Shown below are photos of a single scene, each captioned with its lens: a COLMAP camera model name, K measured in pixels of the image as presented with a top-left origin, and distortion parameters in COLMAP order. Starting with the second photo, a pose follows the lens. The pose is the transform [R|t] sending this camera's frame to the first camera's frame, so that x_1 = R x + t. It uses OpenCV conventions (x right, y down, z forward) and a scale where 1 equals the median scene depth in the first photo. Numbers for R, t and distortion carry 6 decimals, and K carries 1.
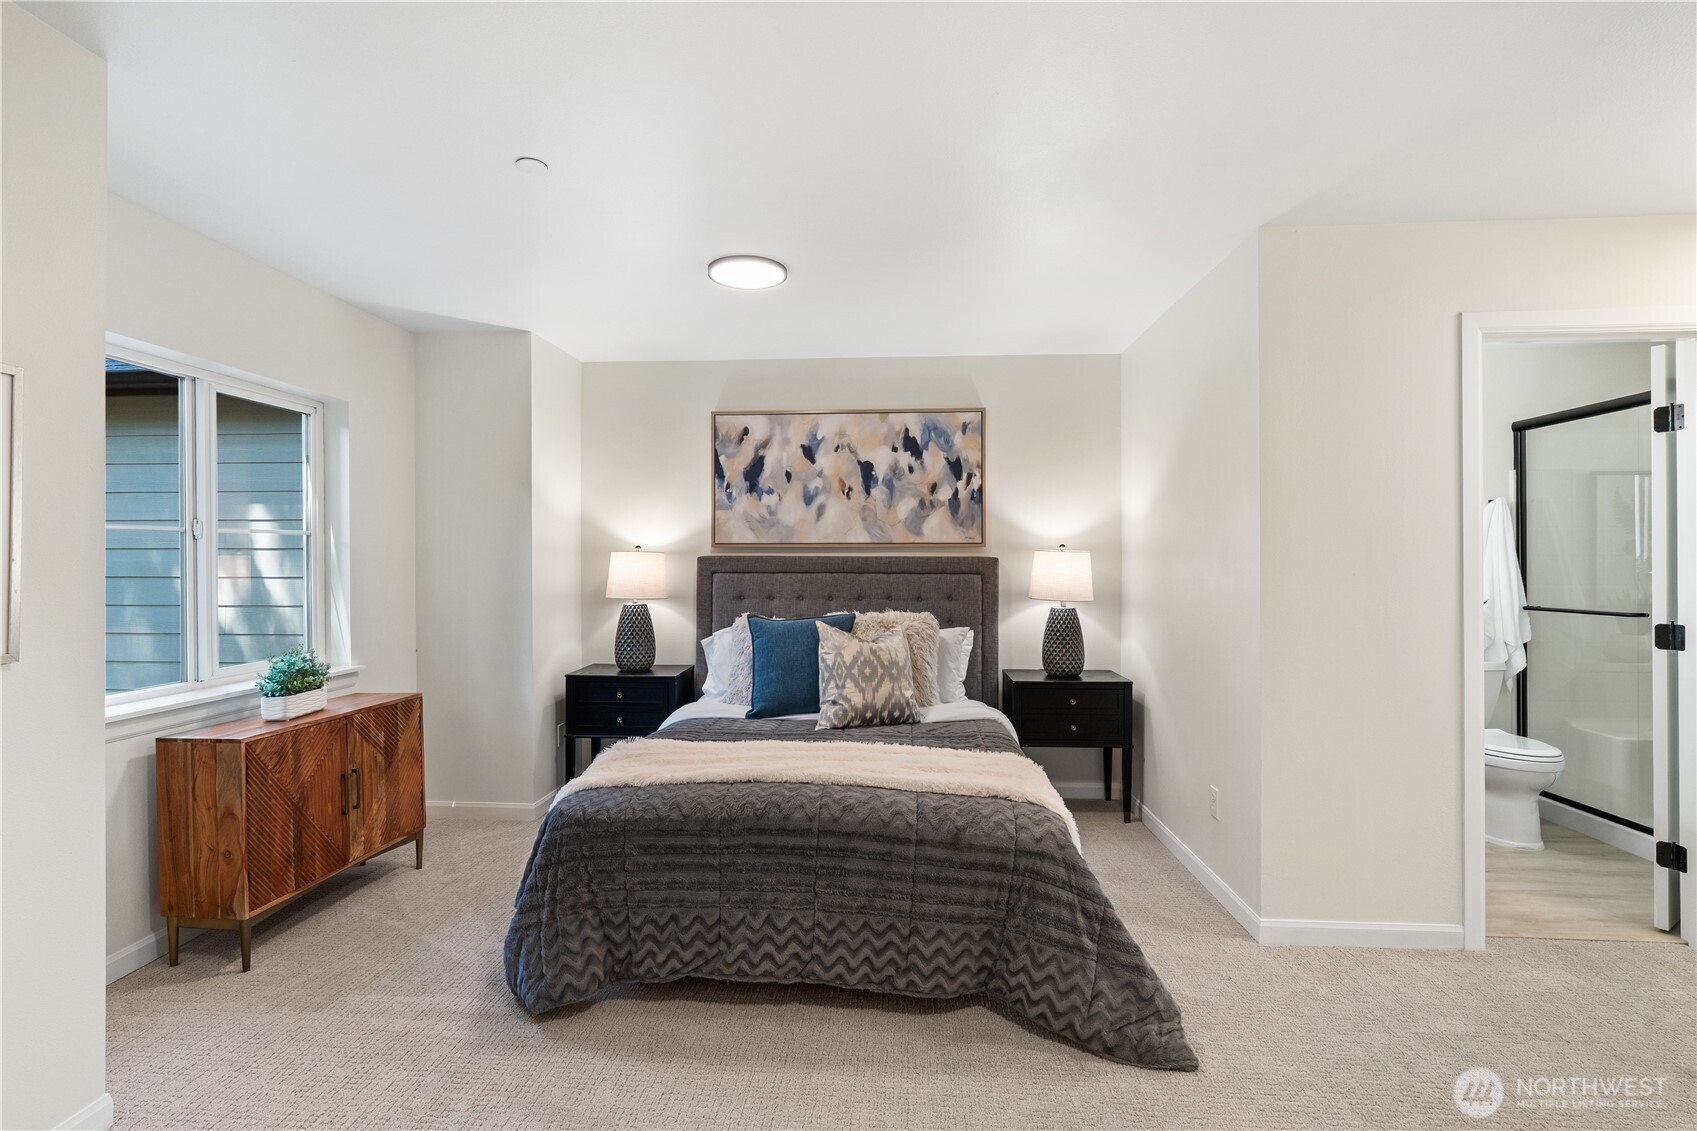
lens RADIAL K [[779.5, 0, 847.2], [0, 779.5, 564.3], [0, 0, 1]] dist [-0.004806, 0.001256]
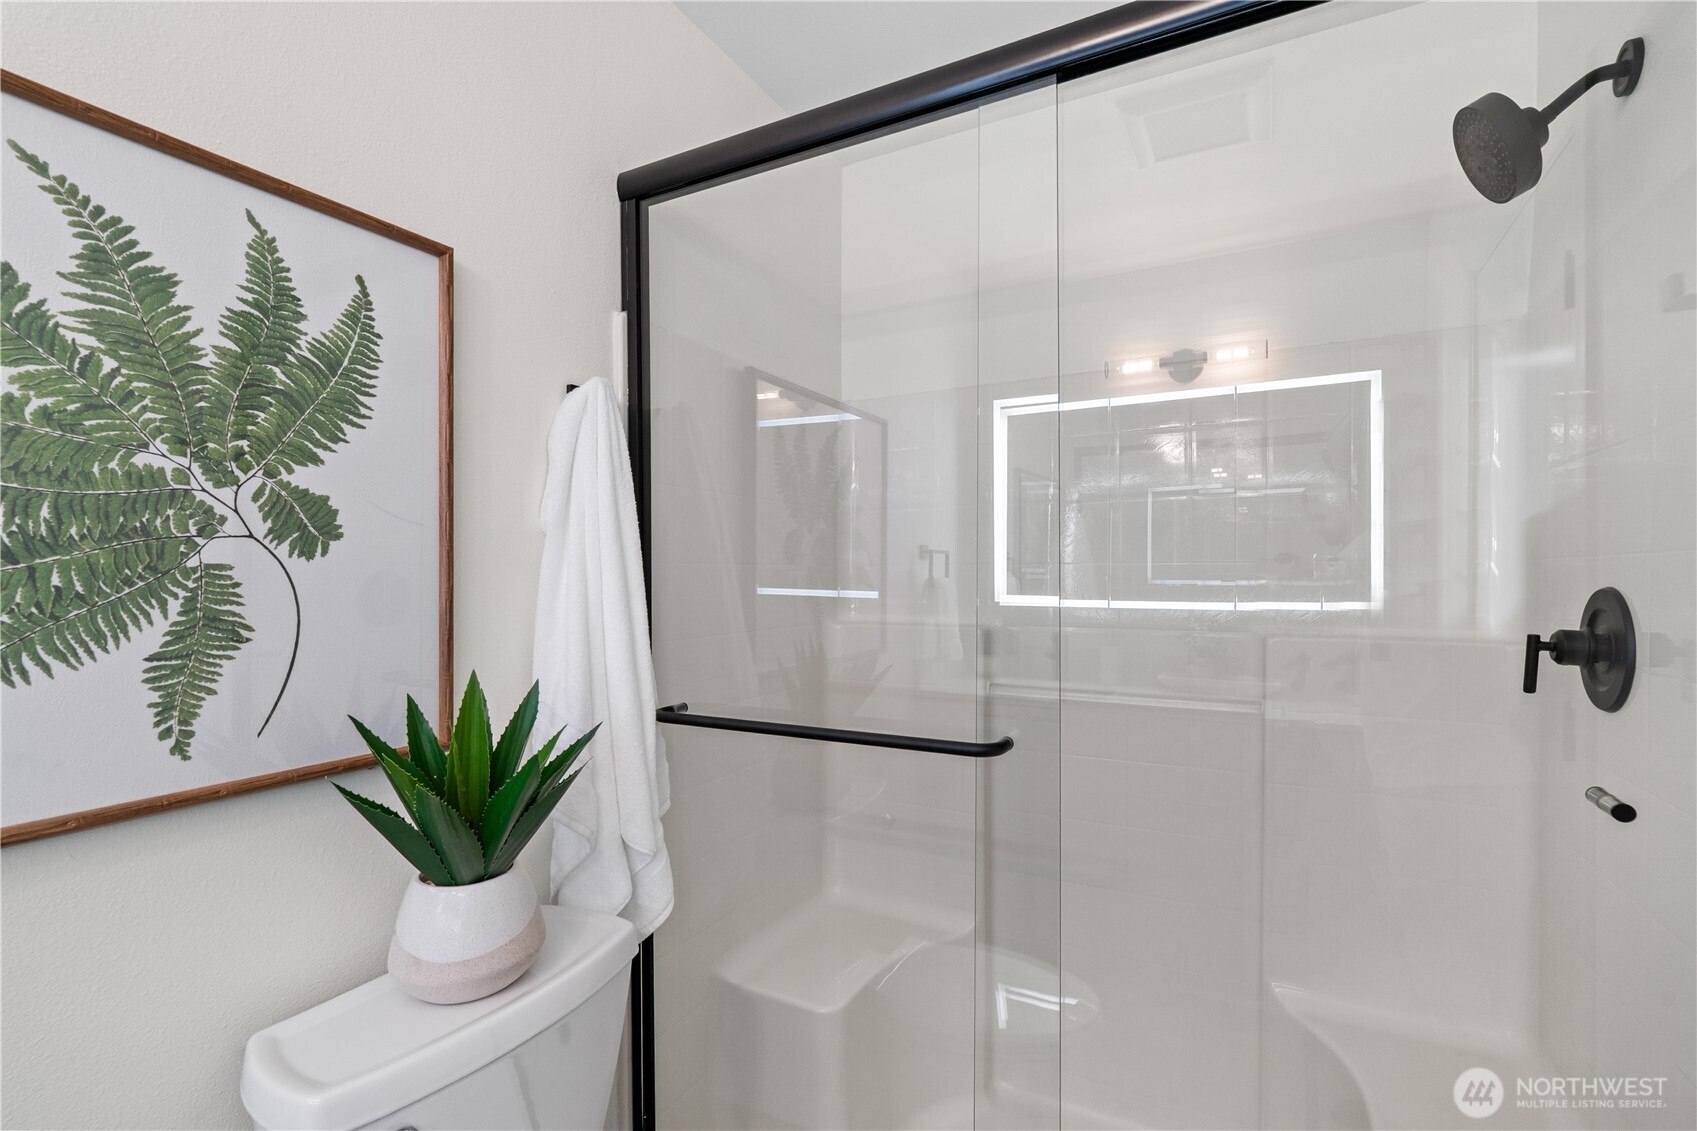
lens RADIAL K [[779.5, 0, 849.8], [0, 779.5, 578.7], [0, 0, 1]] dist [-0.004806, 0.001256]
pose [[0.426030, -0.001188, 0.904708, 0.591923], [0.001187, 0.999999, 0.000754, -0.001501], [-0.904708, 0.000753, 0.426031, 0.767345]]
